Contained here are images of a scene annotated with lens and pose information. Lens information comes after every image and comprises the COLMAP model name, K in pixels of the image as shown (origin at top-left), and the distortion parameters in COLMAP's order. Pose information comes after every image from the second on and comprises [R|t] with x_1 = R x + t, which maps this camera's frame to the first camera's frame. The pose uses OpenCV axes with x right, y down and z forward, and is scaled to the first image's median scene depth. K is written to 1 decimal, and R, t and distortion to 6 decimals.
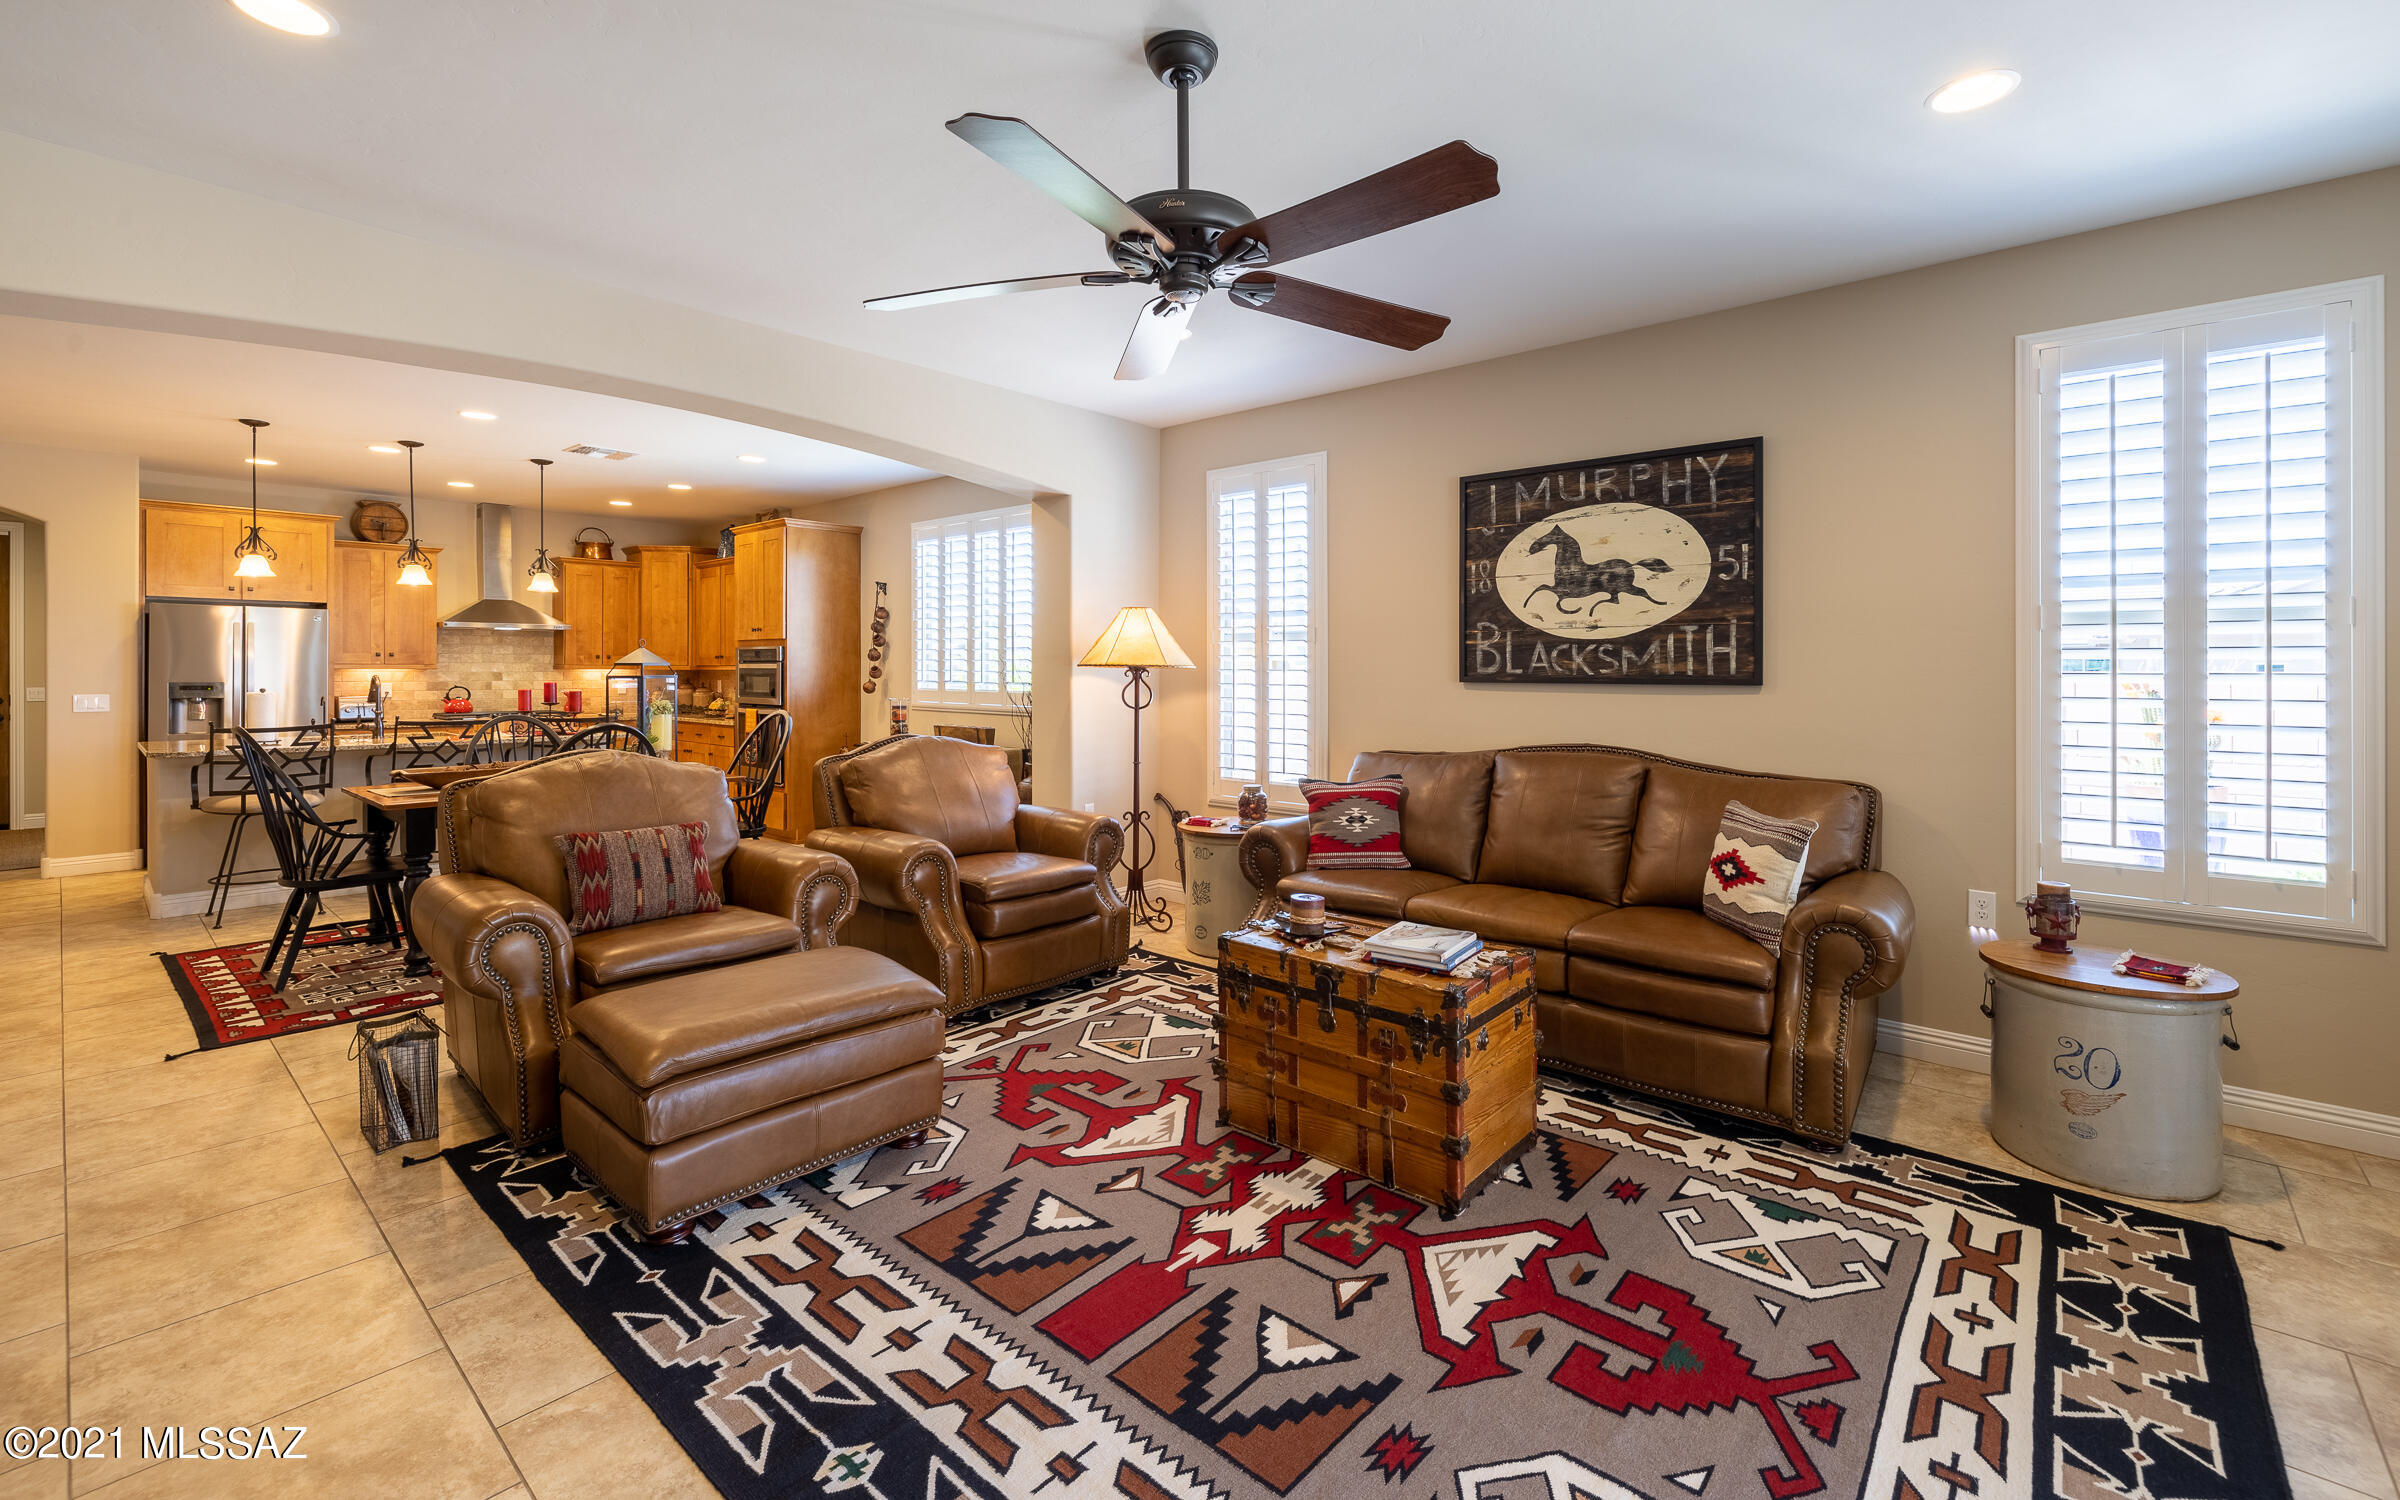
lens RADIAL K [[1006.7, 0, 1197.4], [0, 1006.7, 673.7], [0, 0, 1]] dist [-0.001028, -0.000302]
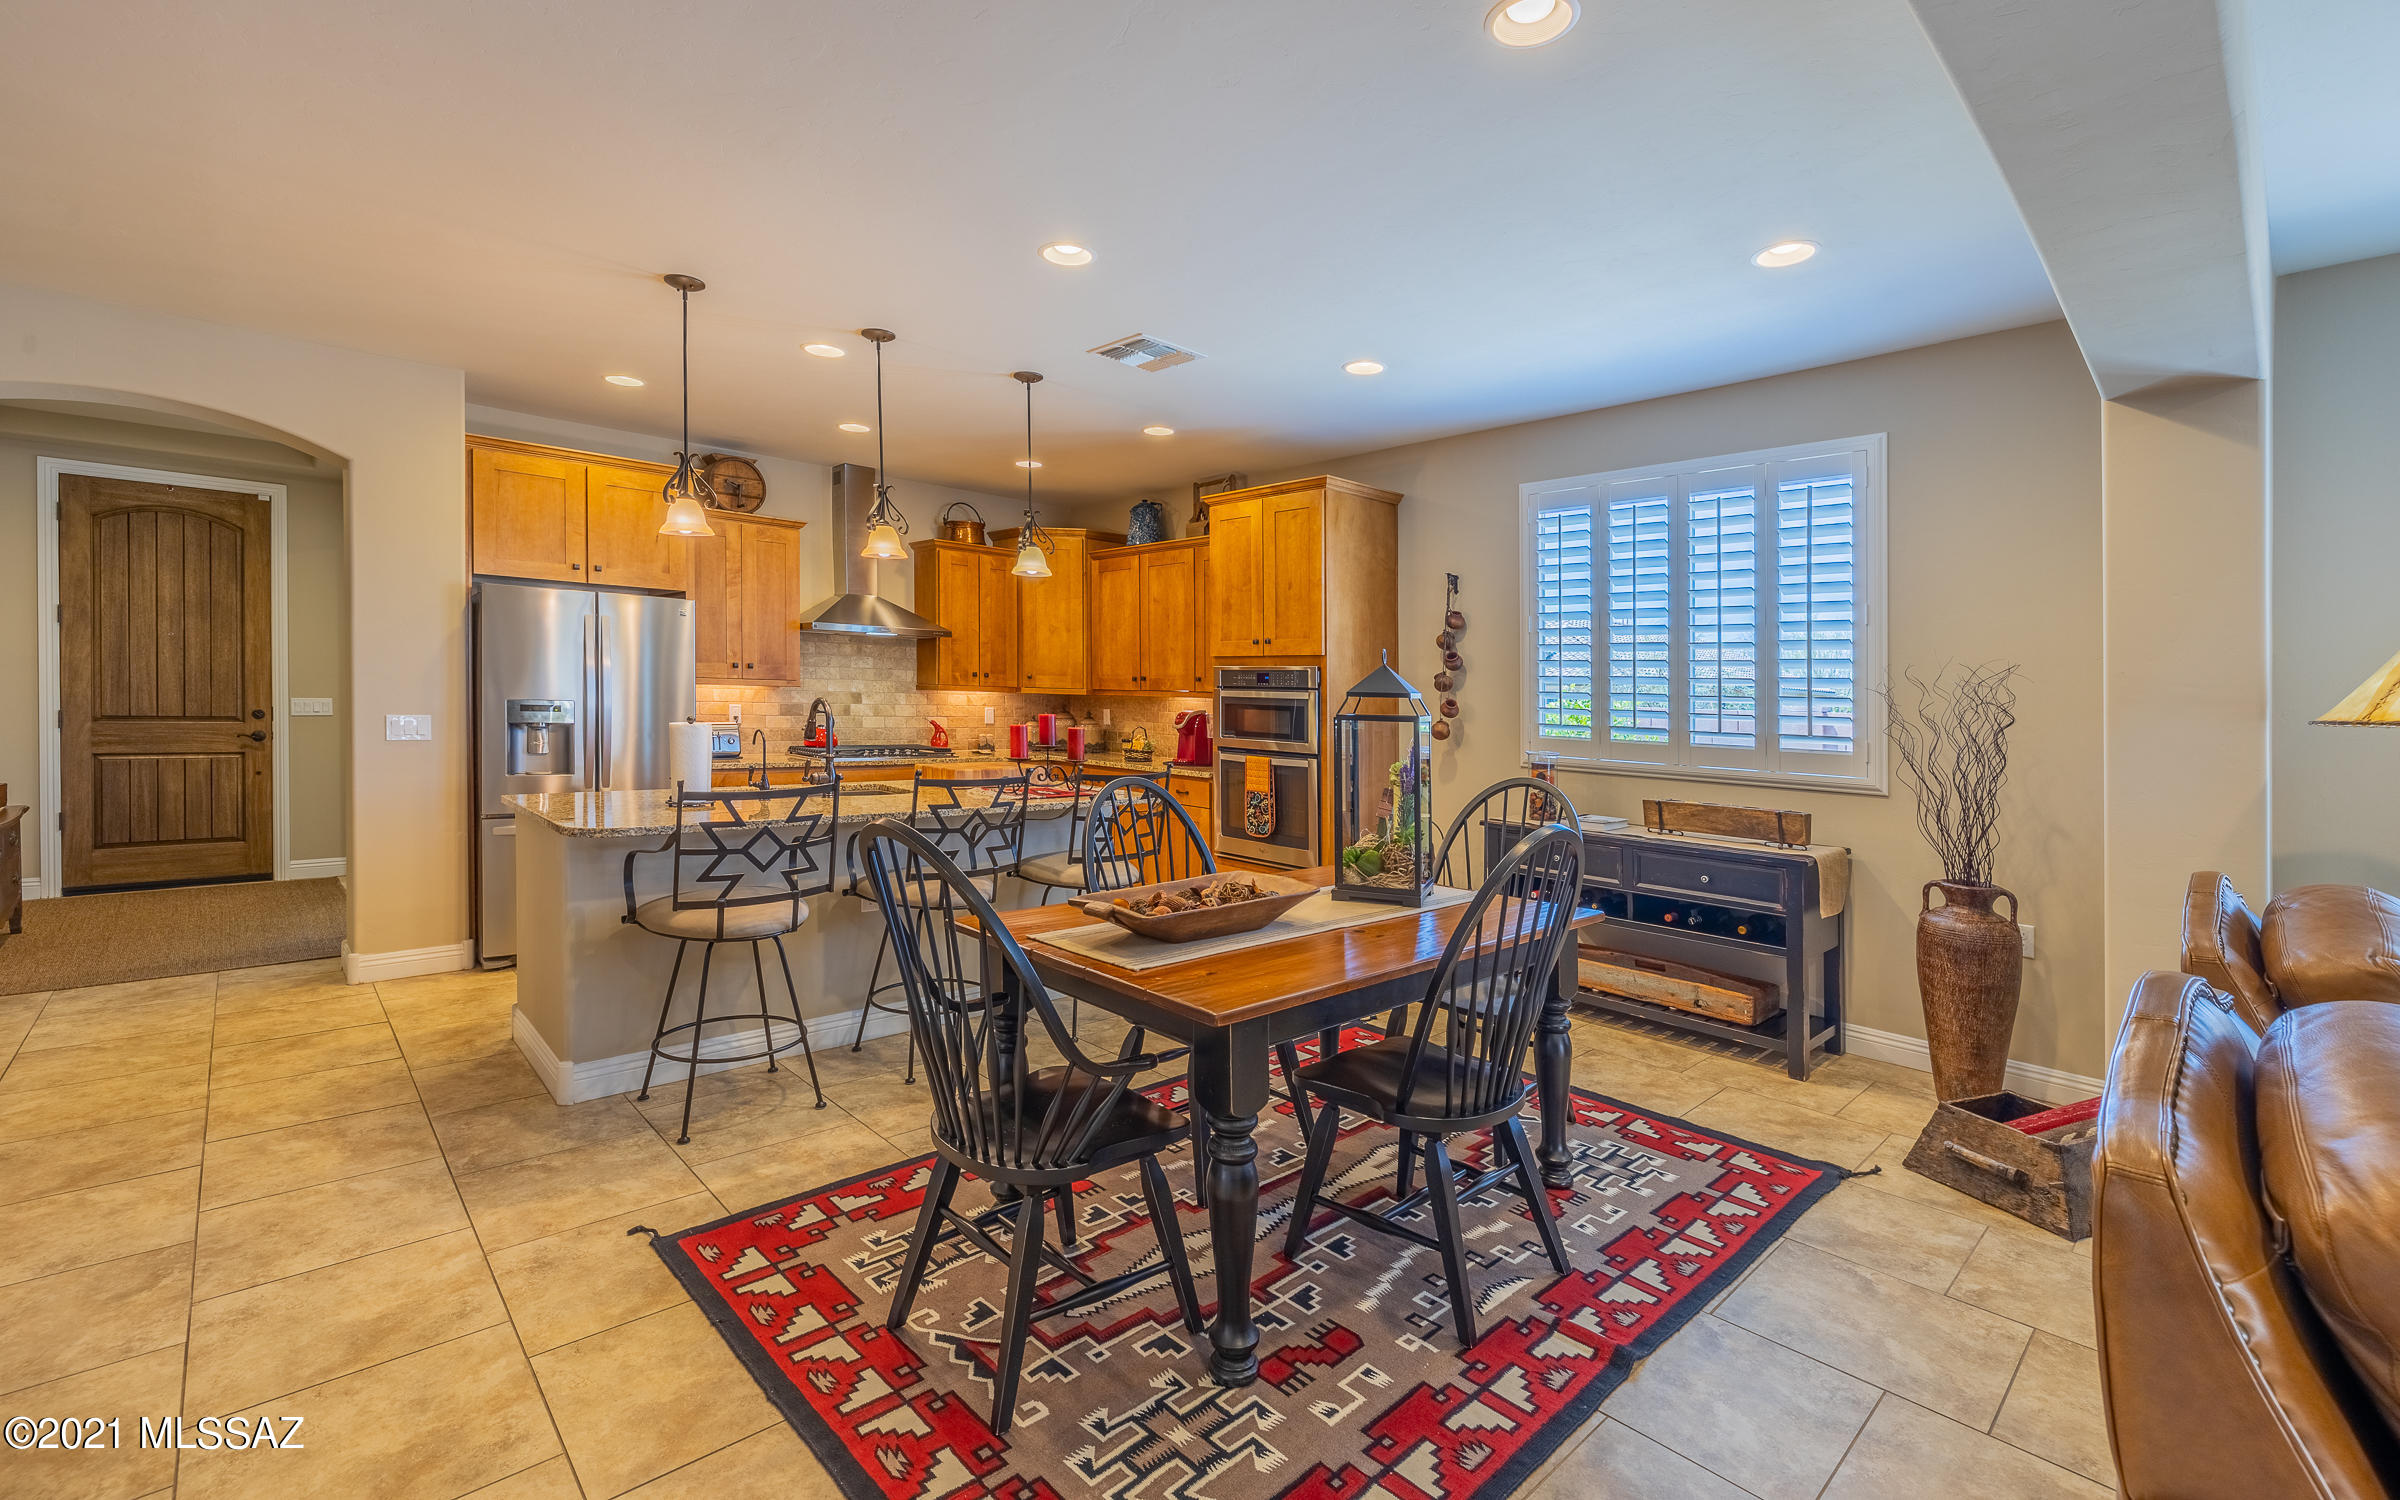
lens RADIAL K [[1022.7, 0, 1202.3], [0, 1022.7, 741.8], [0, 0, 1]] dist [-0.002396, -0.000440]
pose [[0.994708, 0.029617, -0.098378, -0.740584], [-0.025678, 0.998826, 0.041074, -0.005220], [0.099479, -0.038331, 0.994301, 0.540286]]
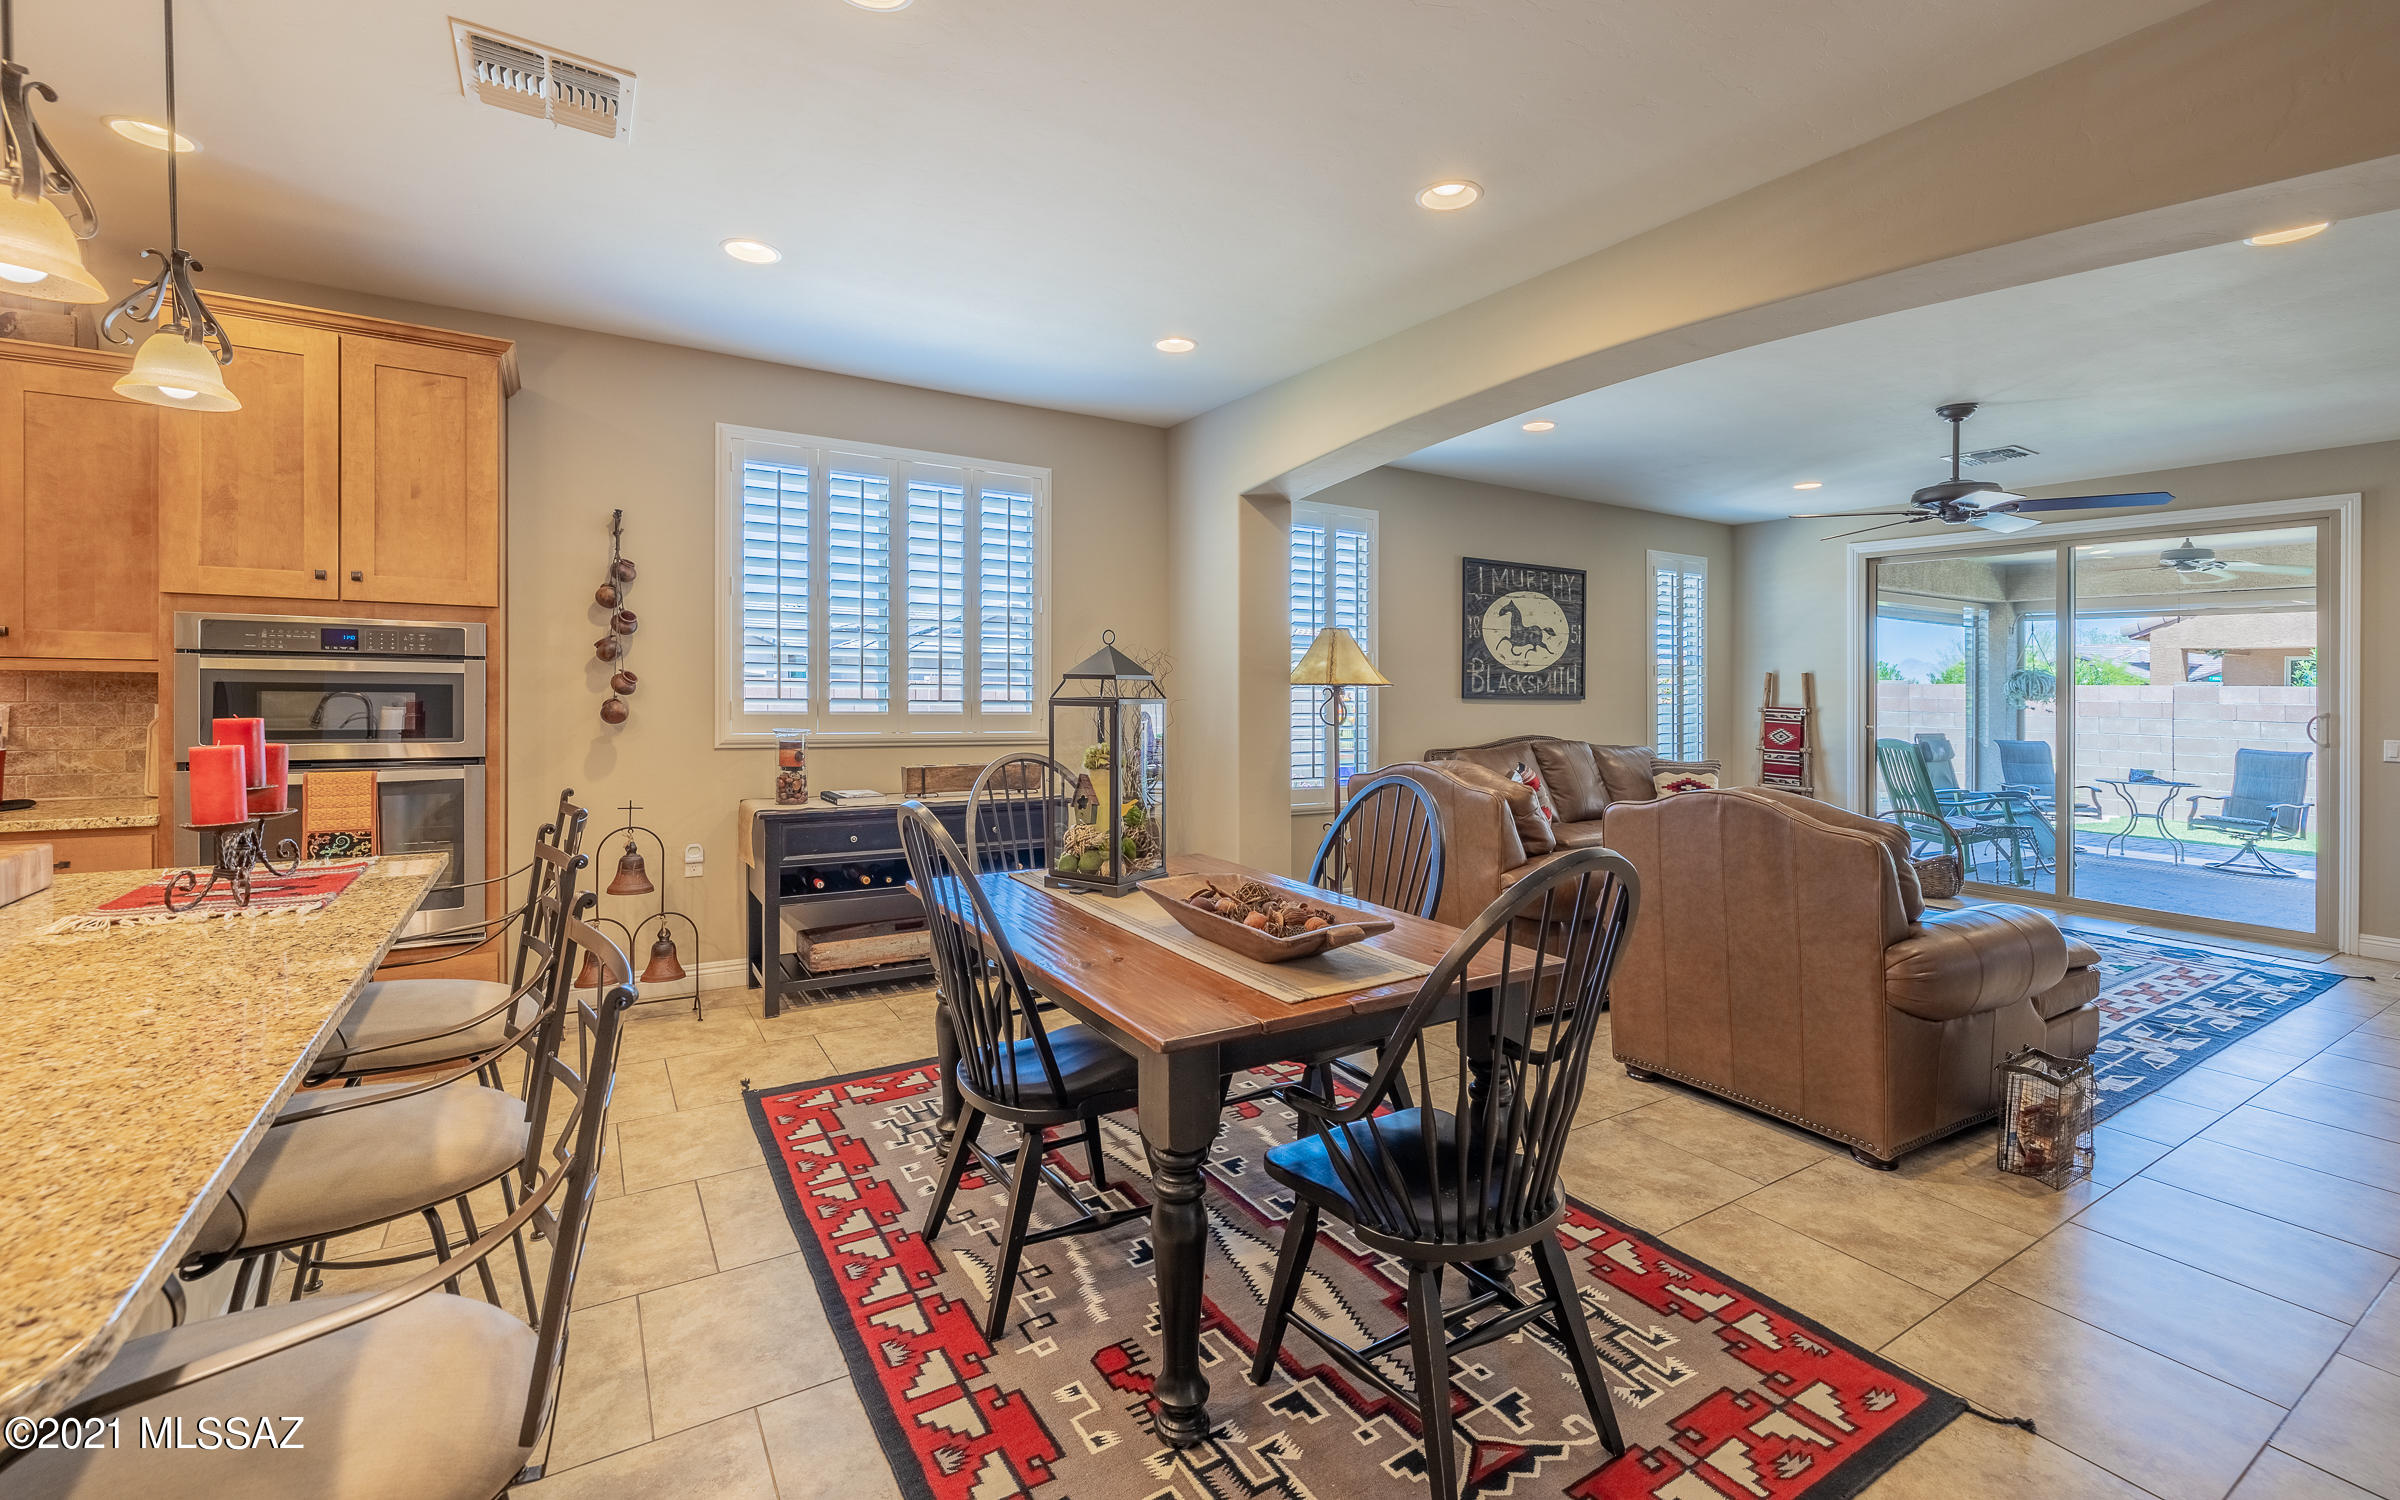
lens RADIAL K [[1011.4, 0, 1185.1], [0, 1011.4, 686.6], [0, 0, 1]] dist [-0.004191, -0.000506]
pose [[0.295680, 0.000813, 0.955287, -1.315520], [-0.012580, 0.999916, 0.003043, -0.008220], [-0.955204, -0.012918, 0.295666, 1.004800]]
